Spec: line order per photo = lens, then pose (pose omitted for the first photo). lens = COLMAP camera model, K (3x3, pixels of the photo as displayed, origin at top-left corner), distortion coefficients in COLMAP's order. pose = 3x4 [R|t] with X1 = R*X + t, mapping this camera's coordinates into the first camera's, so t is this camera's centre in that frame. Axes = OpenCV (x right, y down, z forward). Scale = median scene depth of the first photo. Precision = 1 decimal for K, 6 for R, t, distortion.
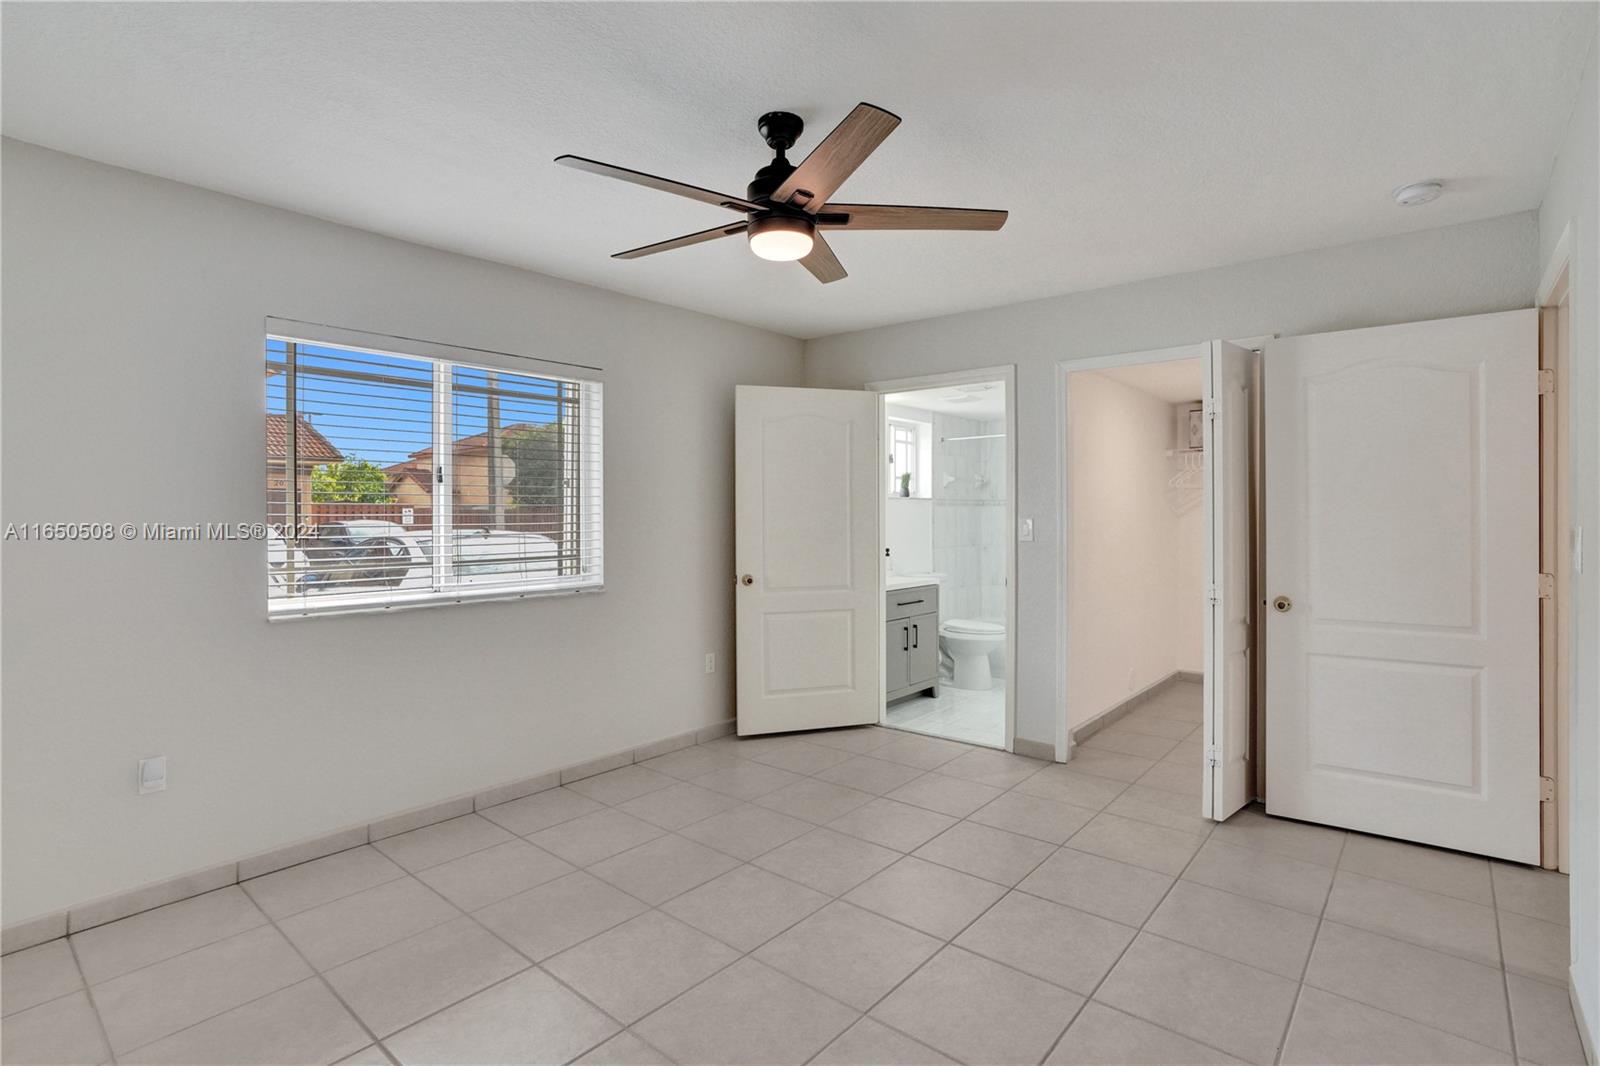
lens RADIAL K [[774.5, 0, 796.2], [0, 774.5, 517.2], [0, 0, 1]] dist [-0.050594, 0.023381]
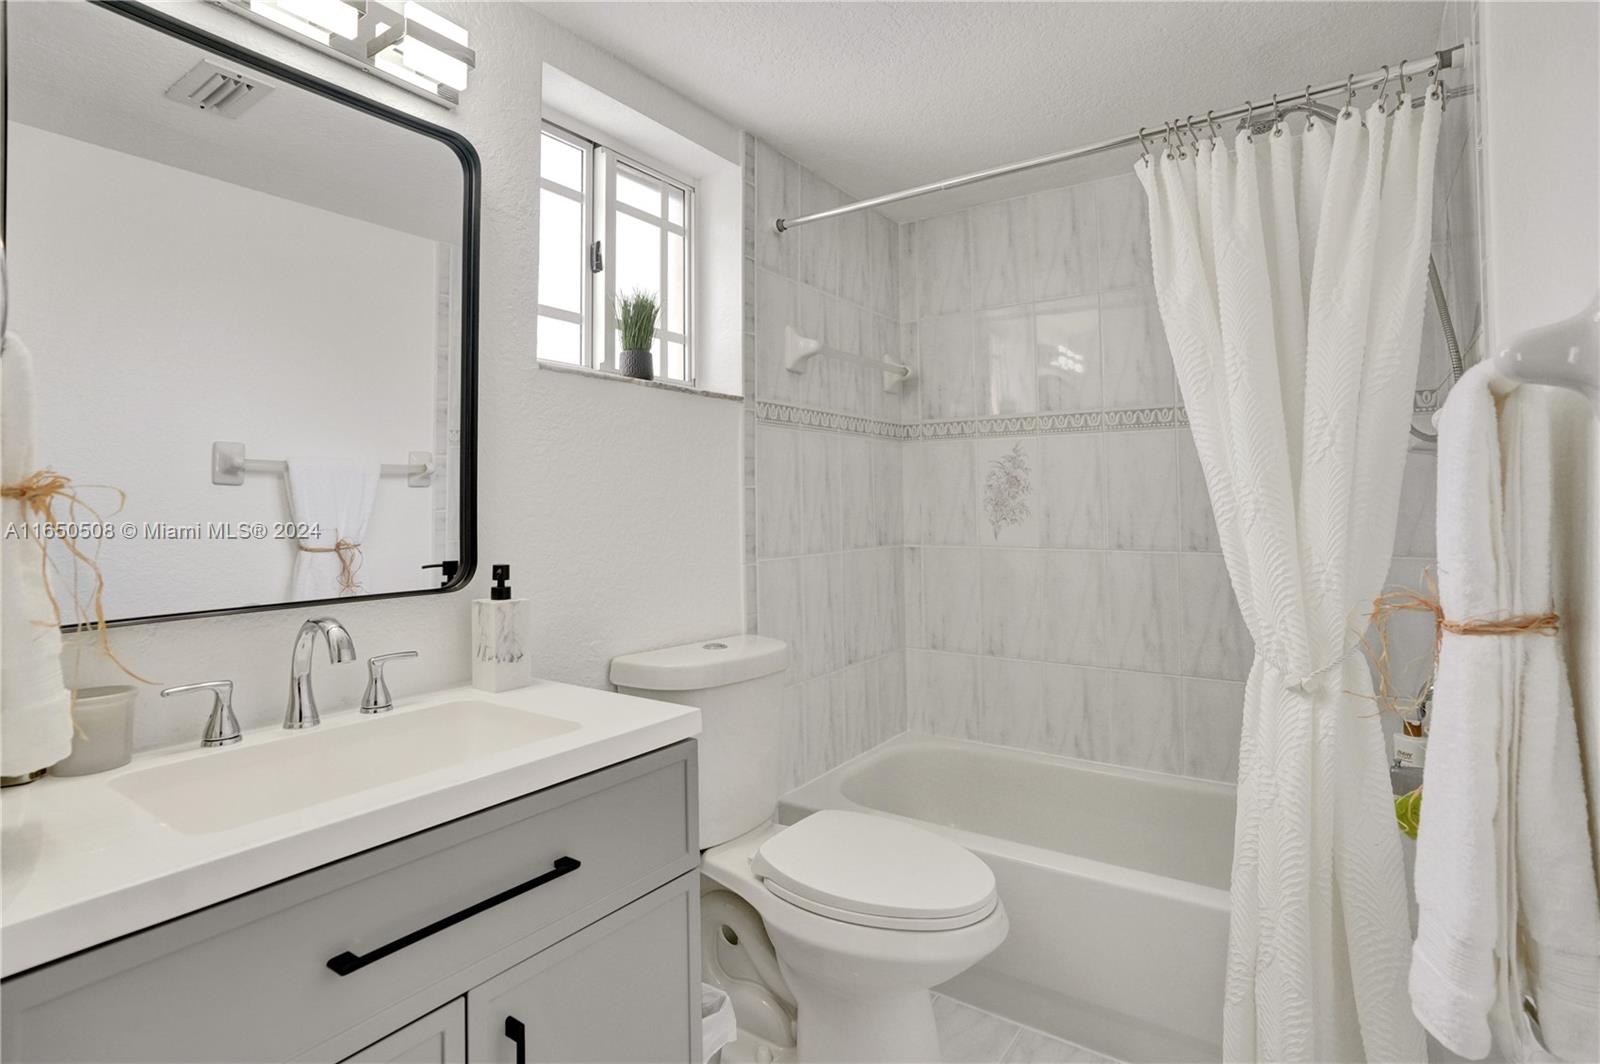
lens RADIAL K [[774.5, 0, 795.9], [0, 774.5, 478.4], [0, 0, 1]] dist [-0.050594, 0.023381]
pose [[0.996374, -0.005653, 0.084899, 0.168657], [0.008918, 0.999233, -0.038132, 0.020351], [-0.084618, 0.038751, 0.995660, 0.680995]]
